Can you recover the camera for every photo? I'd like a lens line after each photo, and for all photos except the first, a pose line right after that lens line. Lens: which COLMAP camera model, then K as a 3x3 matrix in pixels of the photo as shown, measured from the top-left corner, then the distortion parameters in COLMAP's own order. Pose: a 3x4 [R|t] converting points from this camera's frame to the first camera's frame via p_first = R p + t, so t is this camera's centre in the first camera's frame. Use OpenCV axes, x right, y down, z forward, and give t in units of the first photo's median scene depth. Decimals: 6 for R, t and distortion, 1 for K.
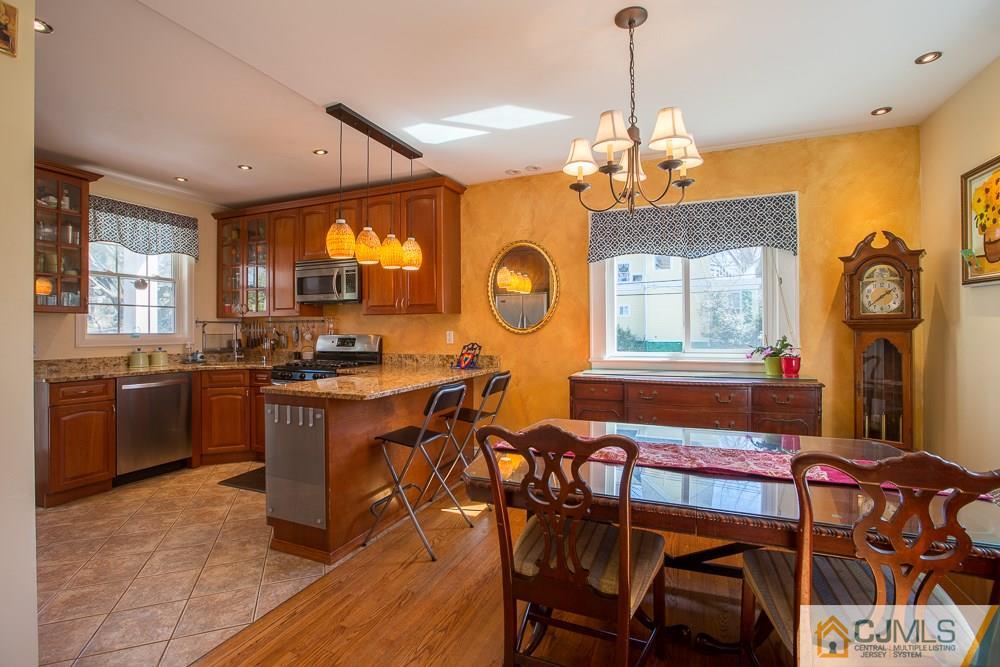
lens RADIAL K [[457.3, 0, 501.4], [0, 457.3, 331.2], [0, 0, 1]] dist [-0.032914, 0.000728]
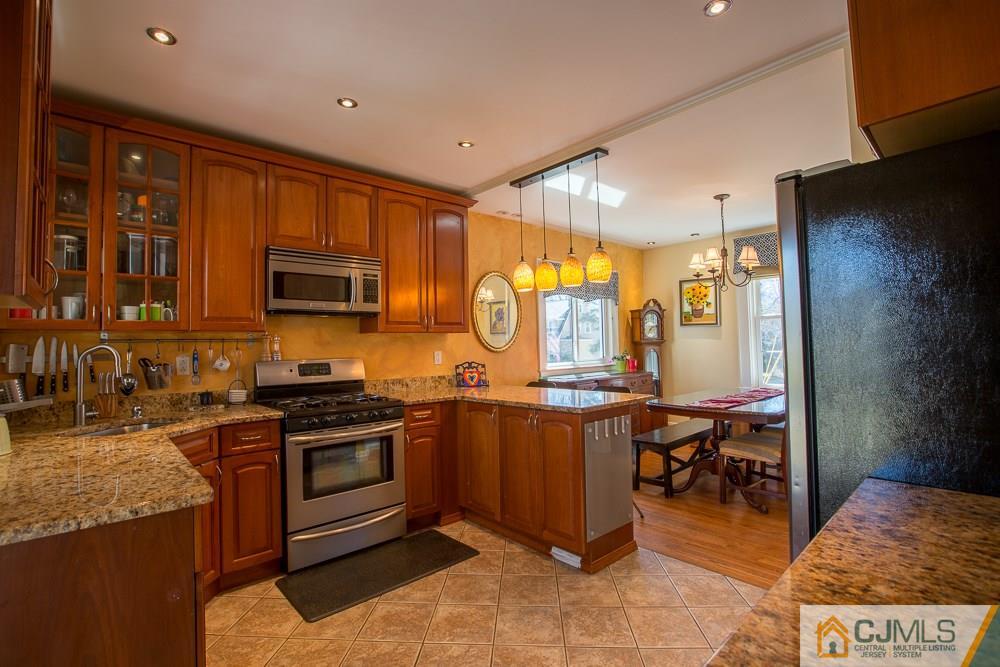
lens RADIAL K [[457.3, 0, 505.2], [0, 457.3, 331.3], [0, 0, 1]] dist [-0.032914, 0.000728]
pose [[0.427198, 0.023807, 0.903845, -0.990743], [0.024342, 0.998988, -0.037818, -0.002068], [-0.903830, 0.038157, 0.426186, 0.493354]]
